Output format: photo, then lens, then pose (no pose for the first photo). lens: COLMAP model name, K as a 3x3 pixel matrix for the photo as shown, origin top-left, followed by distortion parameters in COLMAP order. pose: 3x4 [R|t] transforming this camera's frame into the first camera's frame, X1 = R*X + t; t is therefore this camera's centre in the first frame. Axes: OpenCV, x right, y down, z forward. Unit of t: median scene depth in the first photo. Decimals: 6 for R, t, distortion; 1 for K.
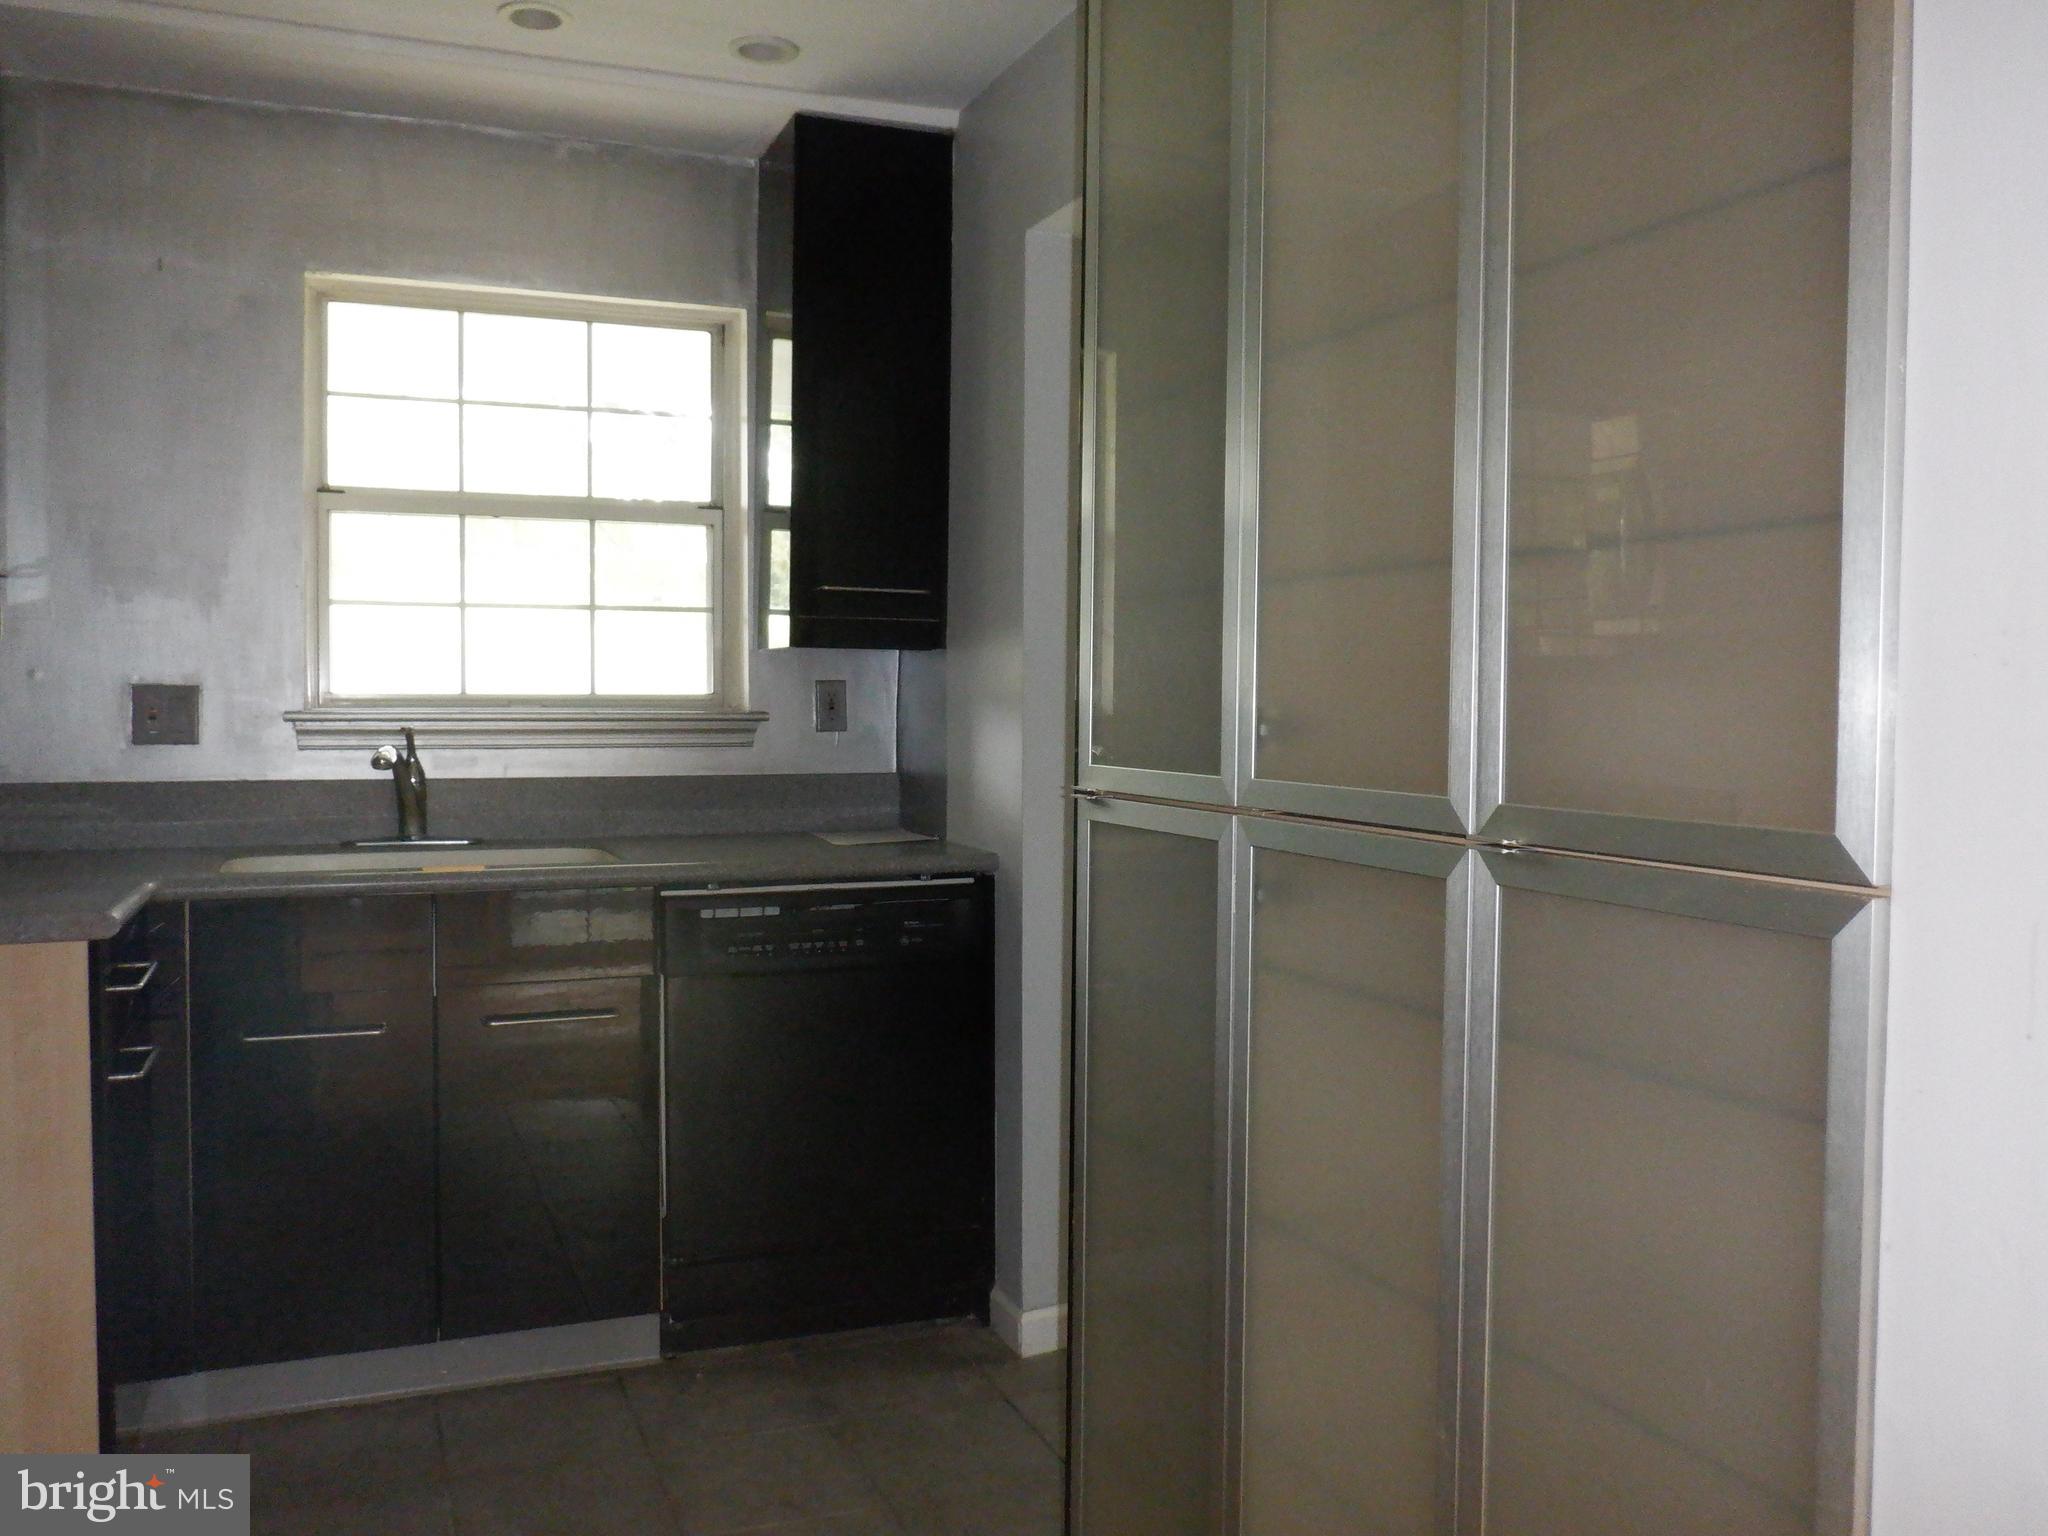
lens RADIAL K [[1688.9, 0, 1033.2], [0, 1688.9, 769.2], [0, 0, 1]] dist [-0.005647, -0.017557]
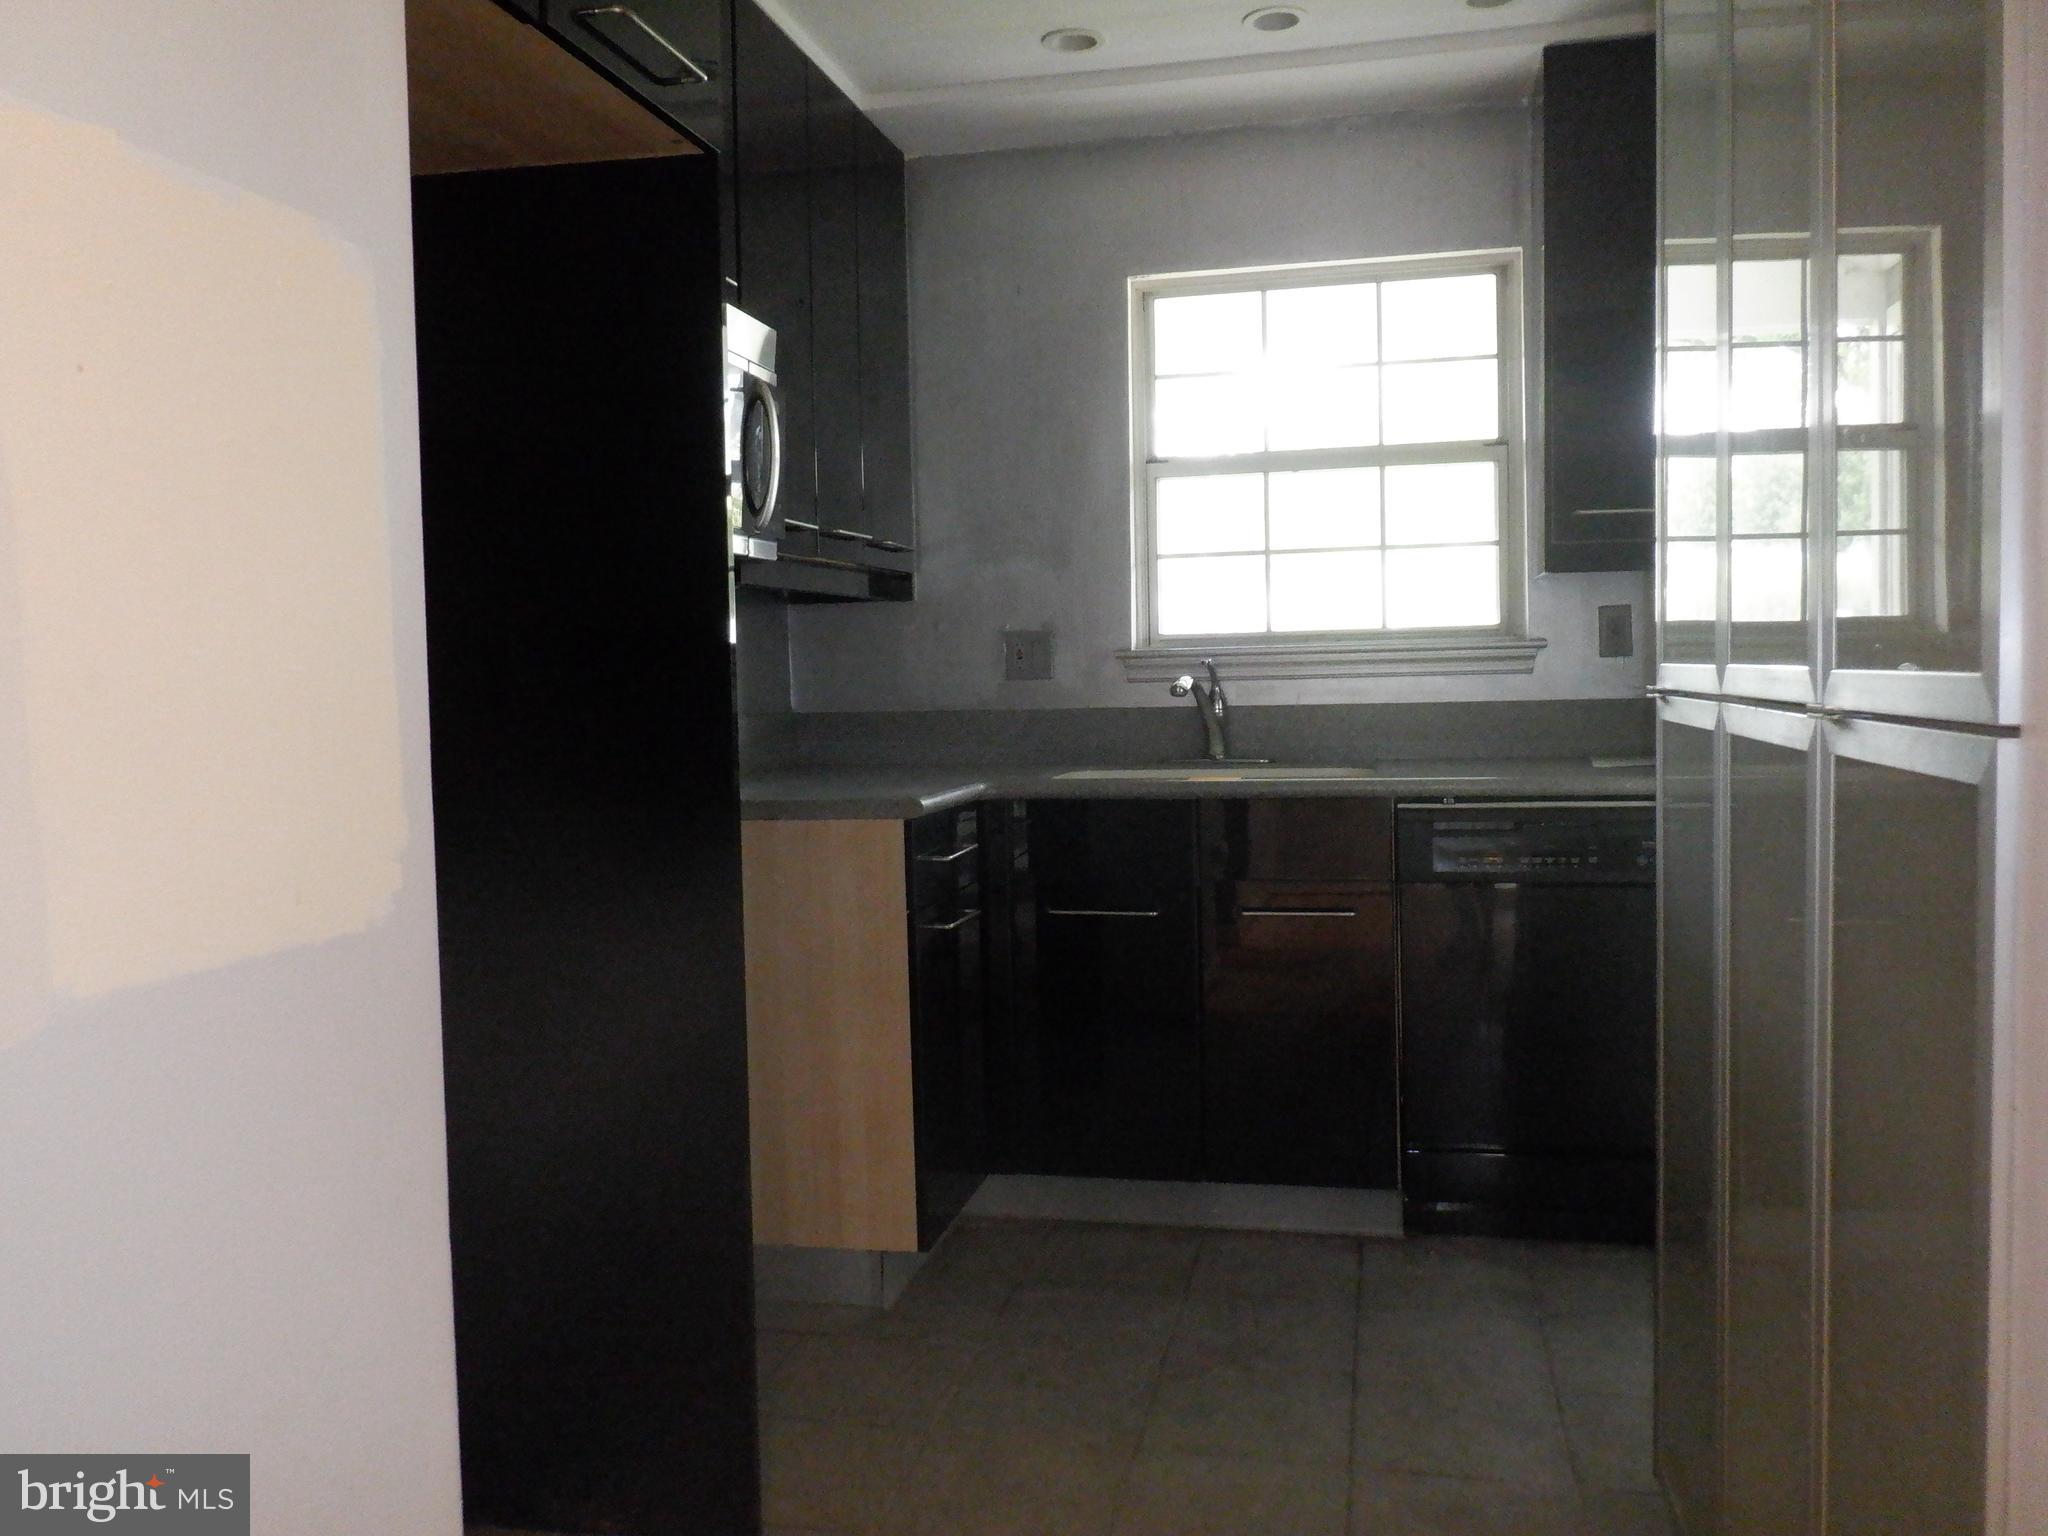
lens RADIAL K [[1688.9, 0, 1019.5], [0, 1688.9, 769.8], [0, 0, 1]] dist [-0.005647, -0.017557]
pose [[0.824296, 0.008288, -0.566098, 0.172565], [0.006637, 0.999683, 0.024300, 0.020112], [0.566120, -0.023788, 0.823980, -0.027196]]
